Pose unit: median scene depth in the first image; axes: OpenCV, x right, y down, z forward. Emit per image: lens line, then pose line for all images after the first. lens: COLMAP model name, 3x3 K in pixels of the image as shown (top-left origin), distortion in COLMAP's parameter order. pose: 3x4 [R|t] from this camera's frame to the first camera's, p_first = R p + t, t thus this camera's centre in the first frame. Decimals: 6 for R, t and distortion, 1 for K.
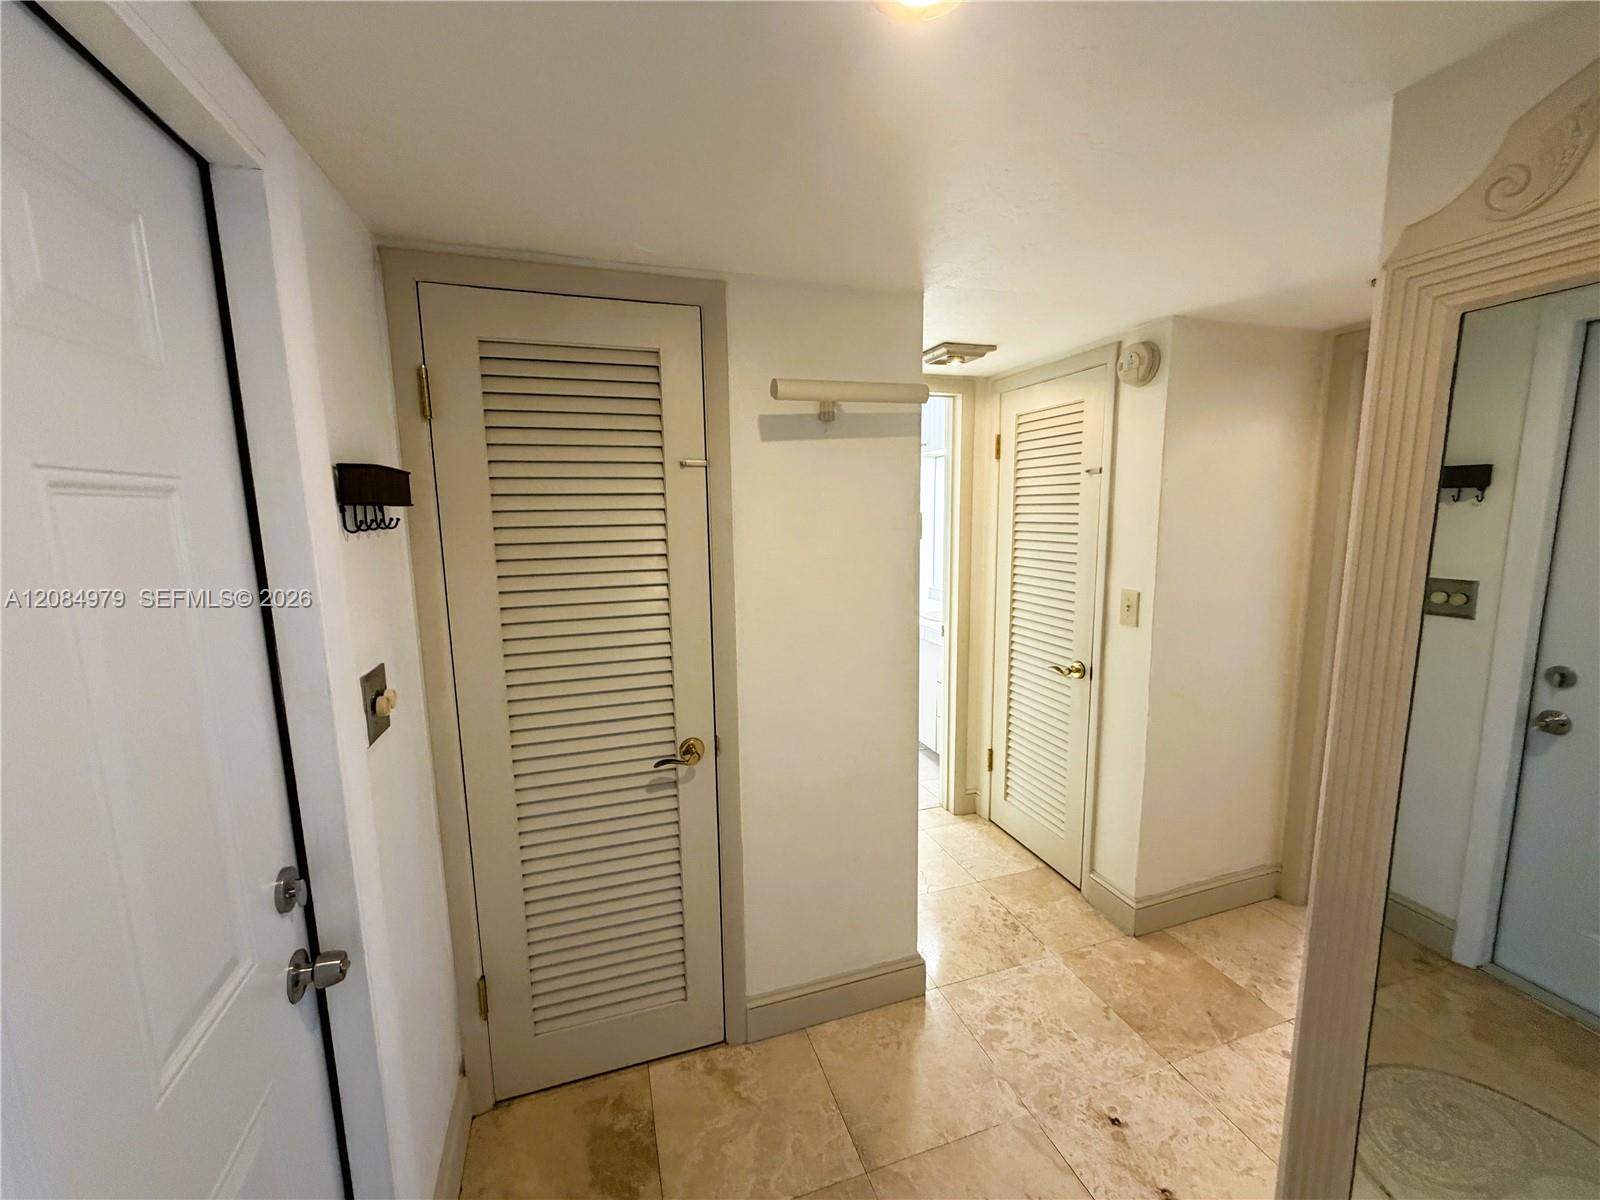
lens RADIAL K [[637.7, 0, 798.2], [0, 637.7, 601.0], [0, 0, 1]] dist [0.003652, 0.000130]
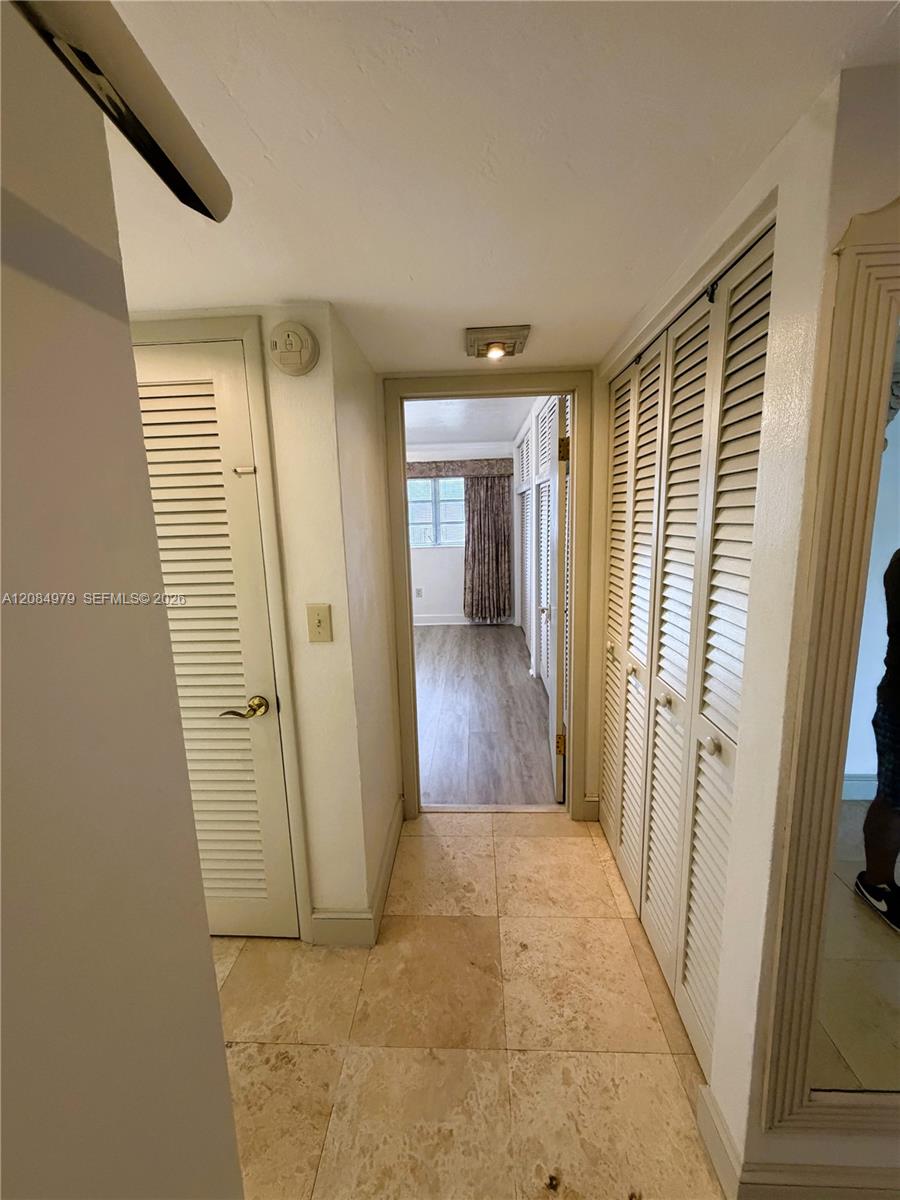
lens RADIAL K [[478.3, 0, 449.6], [0, 478.3, 597.5], [0, 0, 1]] dist [0.003652, 0.000130]
pose [[0.360041, -0.148375, 0.921062, -0.041095], [0.159939, 0.982472, 0.095748, -0.059979], [-0.919125, 0.112841, 0.377461, 0.551915]]
